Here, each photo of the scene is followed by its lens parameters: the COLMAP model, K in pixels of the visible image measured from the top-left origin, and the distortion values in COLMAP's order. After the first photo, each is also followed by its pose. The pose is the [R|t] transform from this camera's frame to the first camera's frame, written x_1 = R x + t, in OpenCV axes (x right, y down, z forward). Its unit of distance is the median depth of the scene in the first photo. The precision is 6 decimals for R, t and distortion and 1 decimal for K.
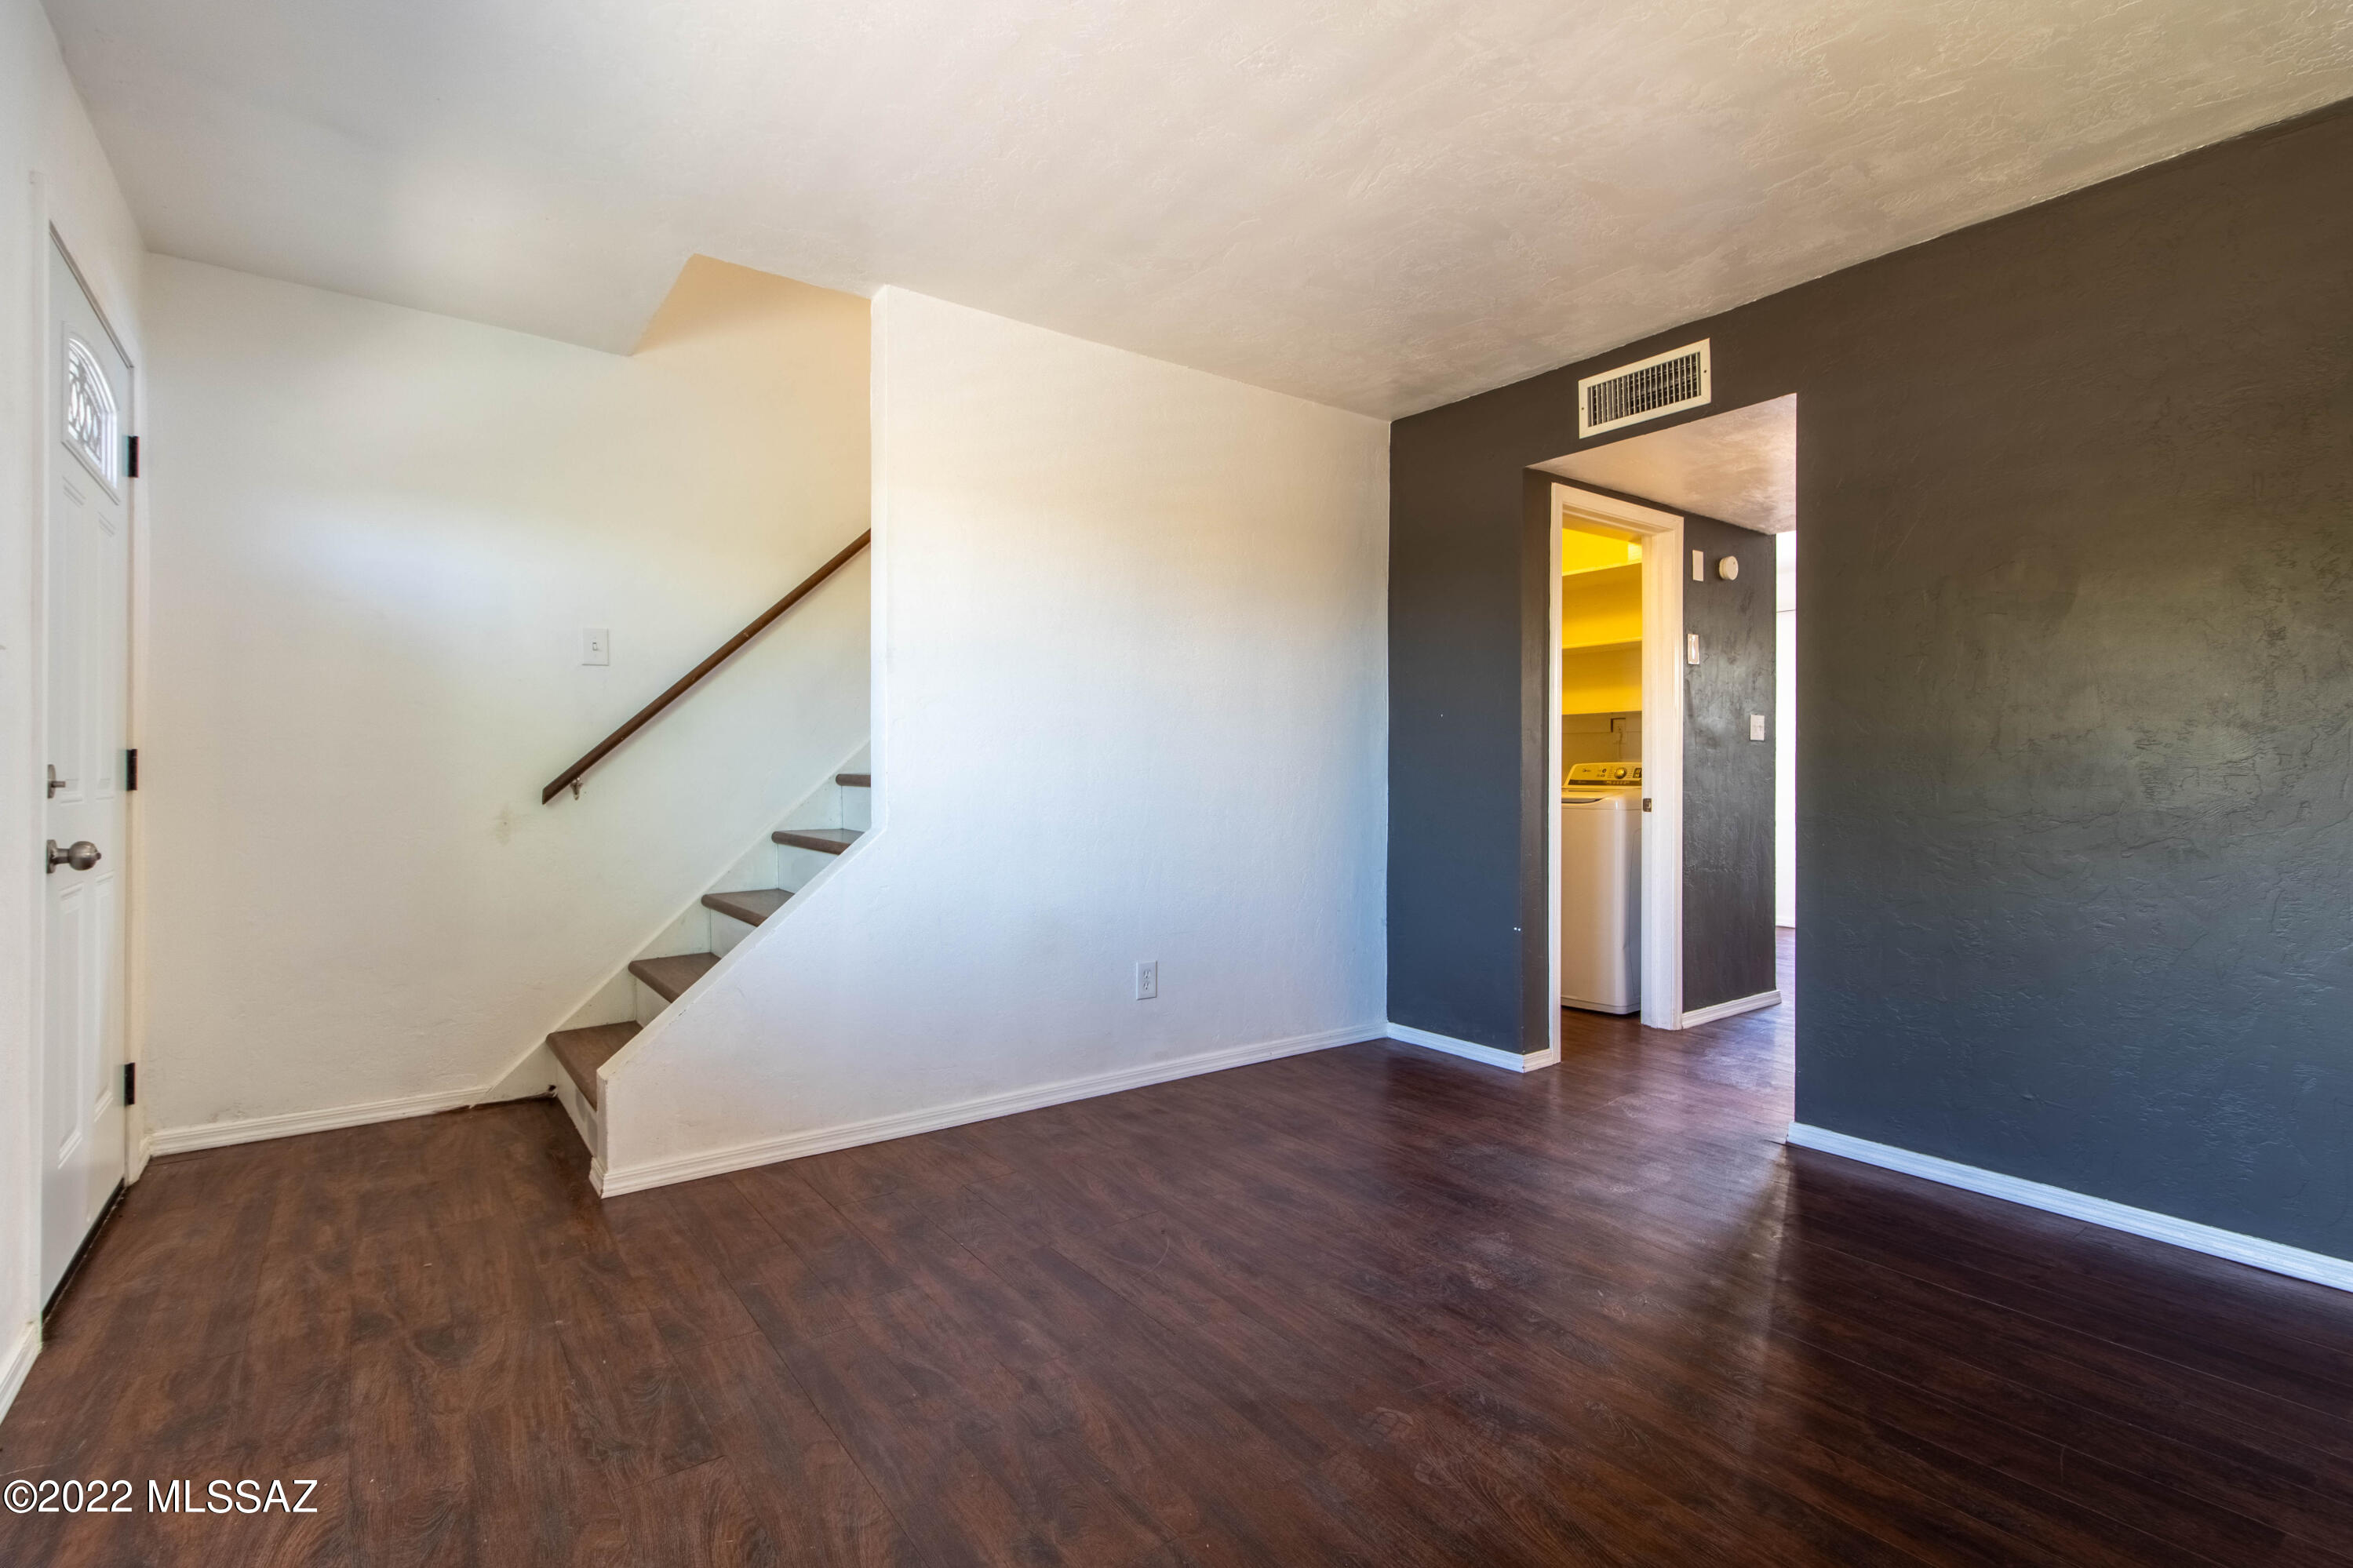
lens RADIAL K [[1088.8, 0, 1184.1], [0, 1088.8, 772.7], [0, 0, 1]] dist [0.004996, -0.001811]
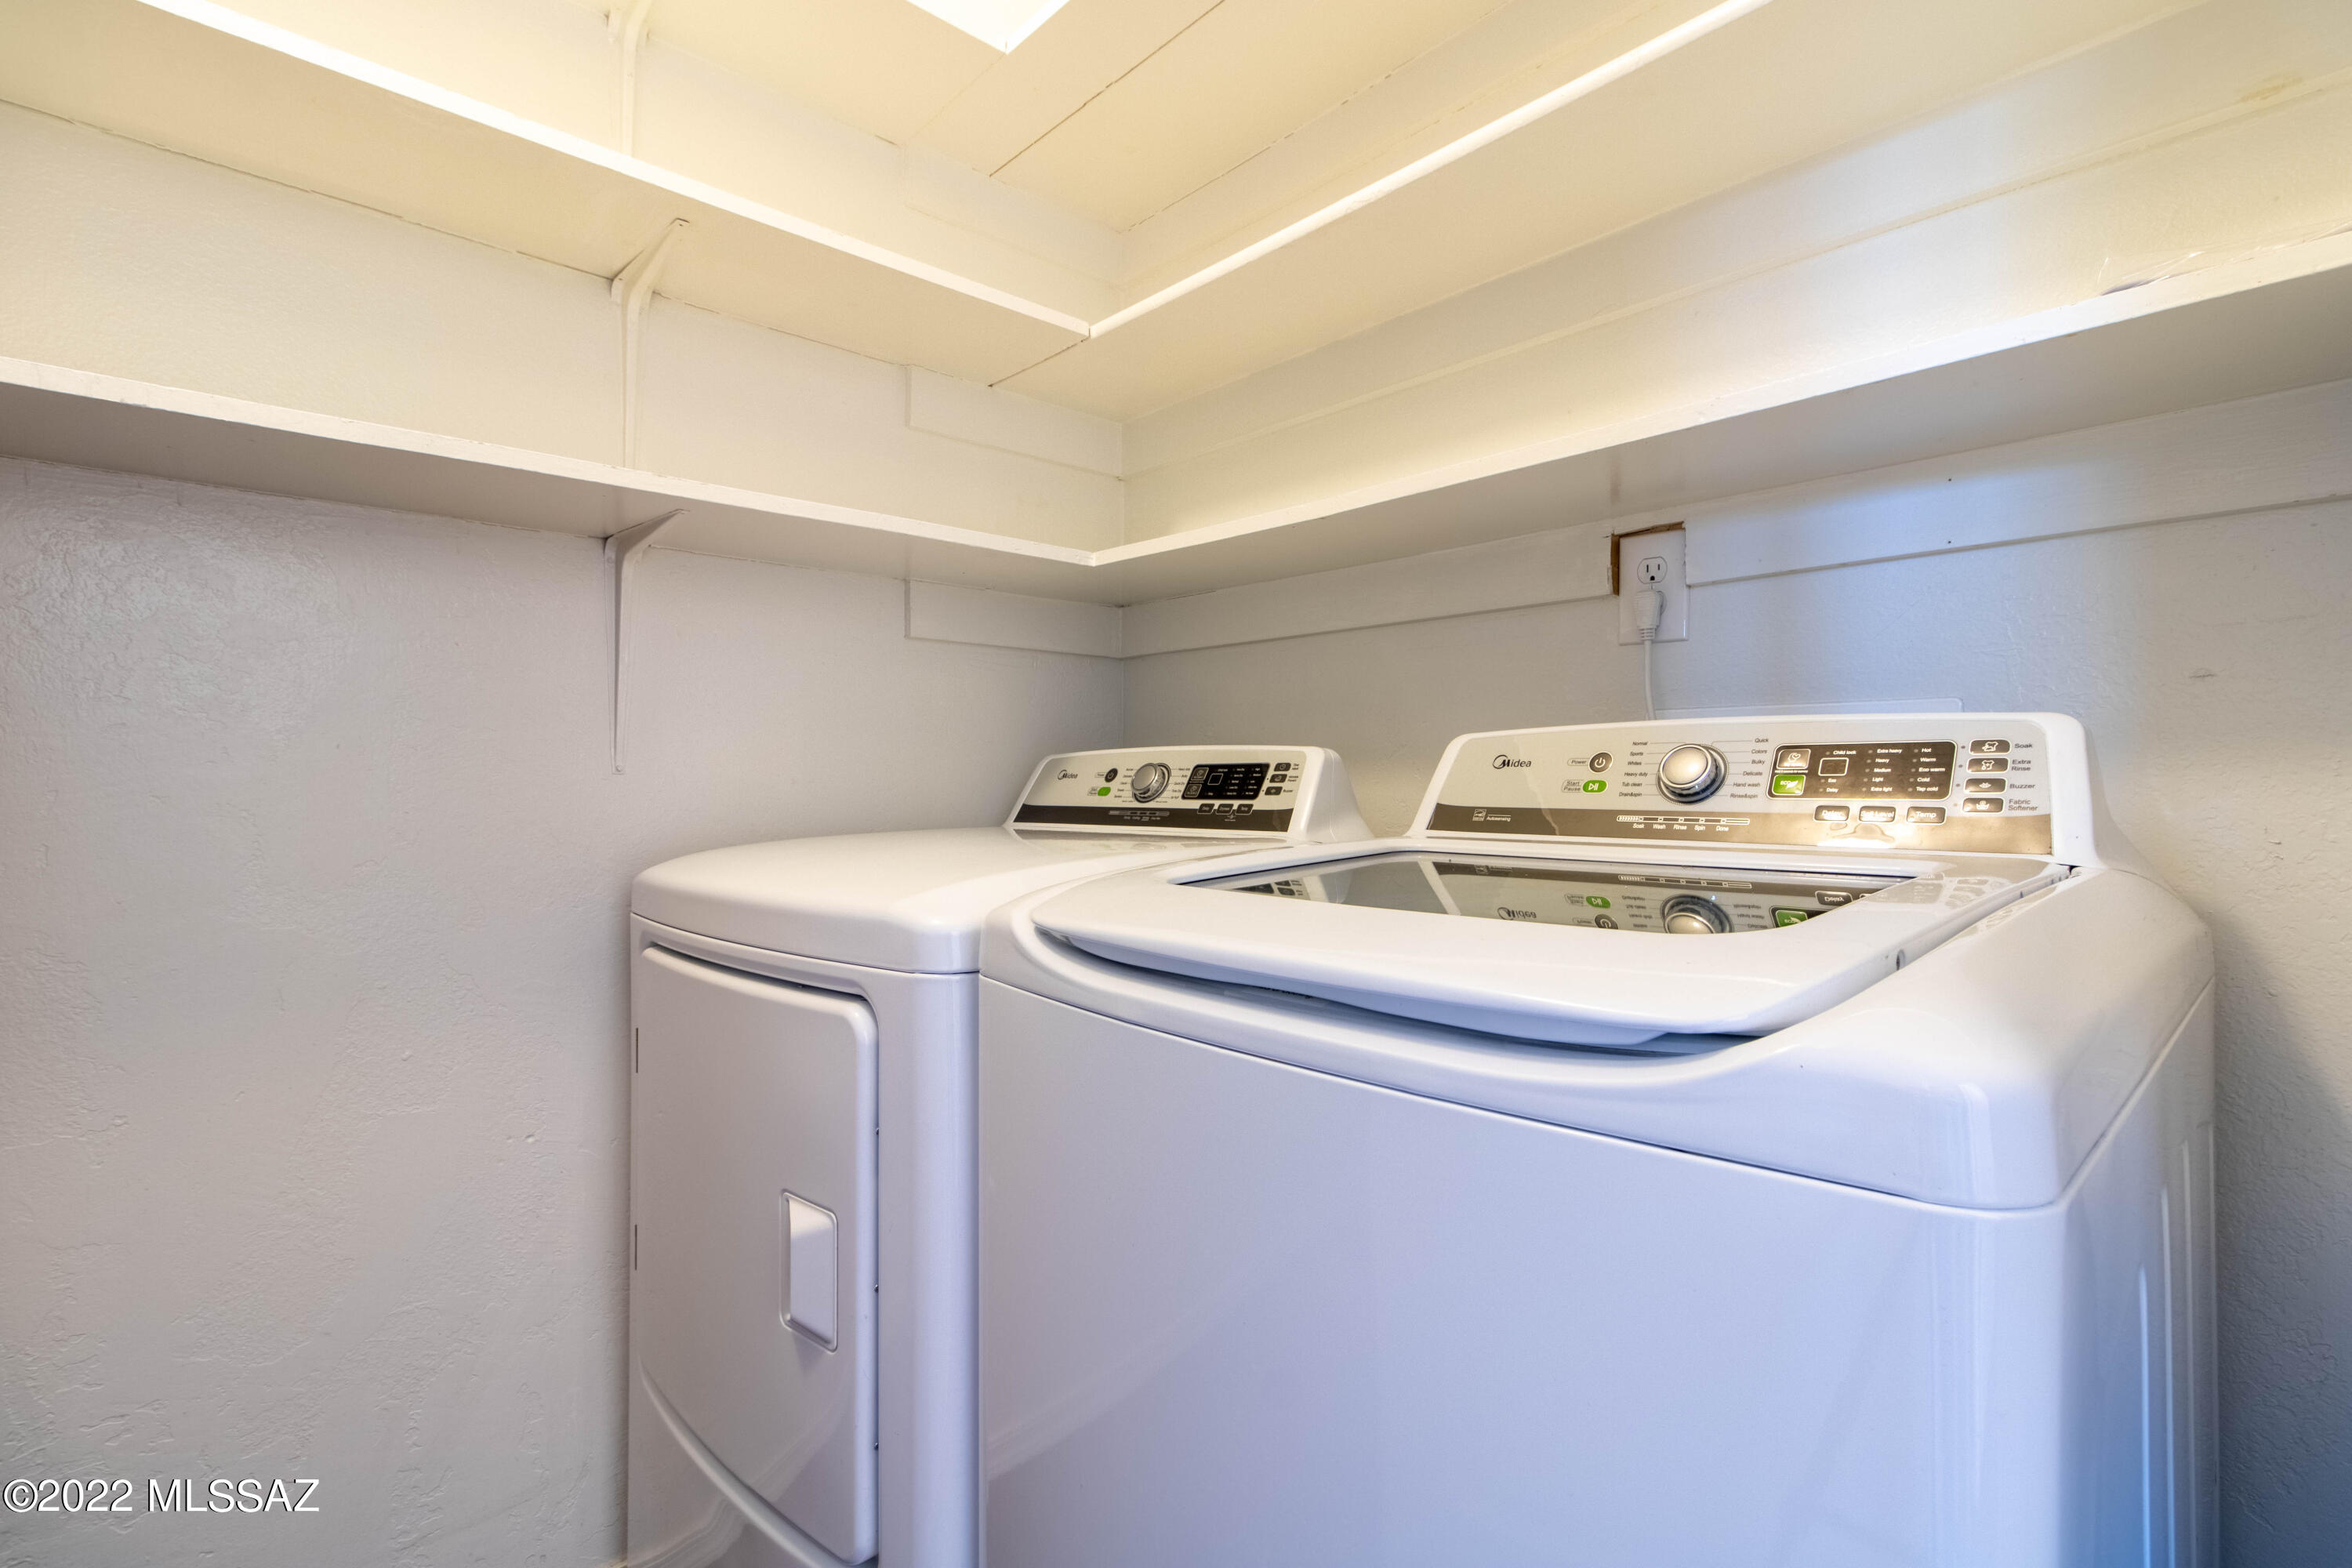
lens RADIAL K [[1088.5, 0, 1184.7], [0, 1088.5, 778.2], [0, 0, 1]] dist [0.004996, -0.001811]
pose [[0.994984, 0.002101, 0.100012, 0.492175], [-0.001588, 0.999985, -0.005215, 0.003933], [-0.100022, 0.005030, 0.994973, 1.373518]]
